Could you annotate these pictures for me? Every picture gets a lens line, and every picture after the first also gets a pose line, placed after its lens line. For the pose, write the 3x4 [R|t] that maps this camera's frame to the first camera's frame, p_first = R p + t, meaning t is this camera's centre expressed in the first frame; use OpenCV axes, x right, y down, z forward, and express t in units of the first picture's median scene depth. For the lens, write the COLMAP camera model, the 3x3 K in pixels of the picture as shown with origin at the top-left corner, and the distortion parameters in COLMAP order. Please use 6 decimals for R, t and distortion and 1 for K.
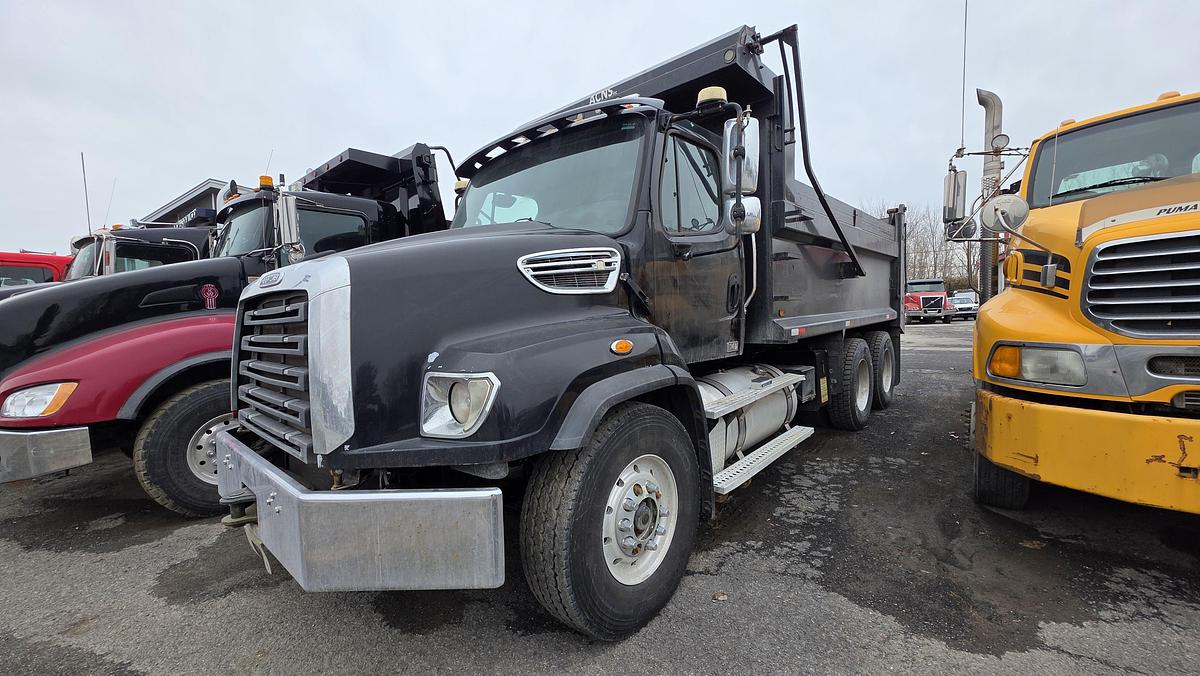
lens RADIAL K [[480.9, 0, 593.4], [0, 480.9, 337.5], [0, 0, 1]] dist [-0.002444, 0.000115]
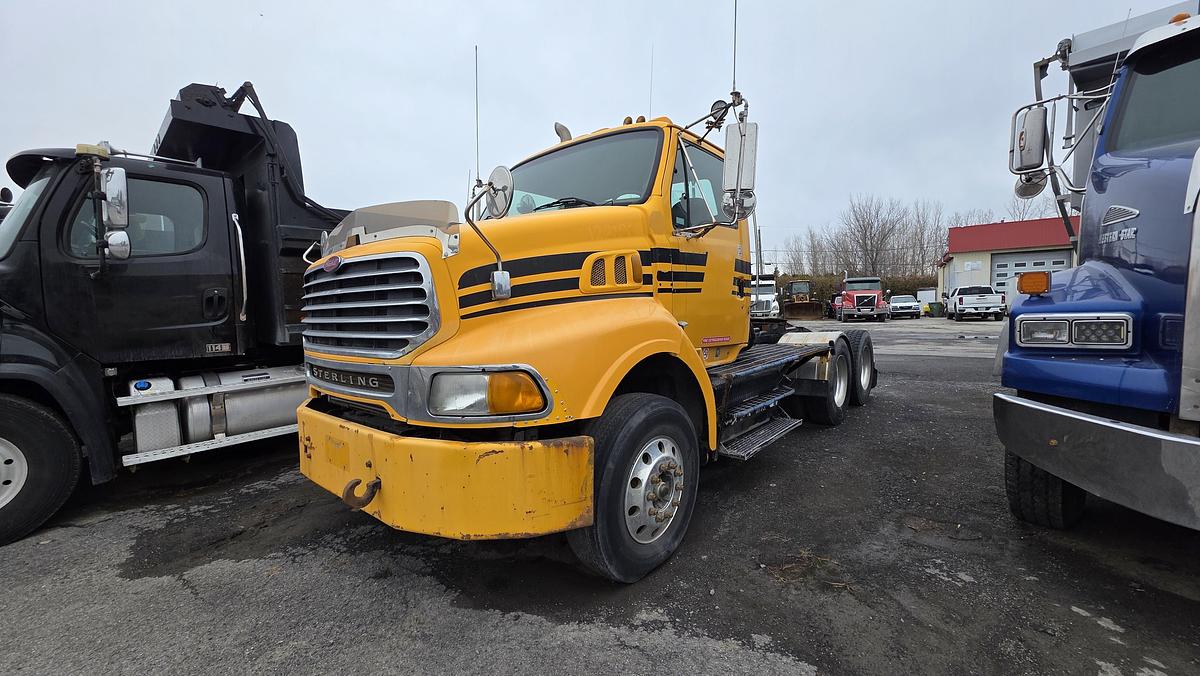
lens RADIAL K [[480.9, 0, 601.3], [0, 480.9, 334.8], [0, 0, 1]] dist [-0.002444, 0.000115]
pose [[0.999827, 0.015097, 0.010851, 1.233668], [-0.015226, 0.999813, 0.011945, -0.040942], [-0.010669, -0.012109, 0.999870, -0.214356]]
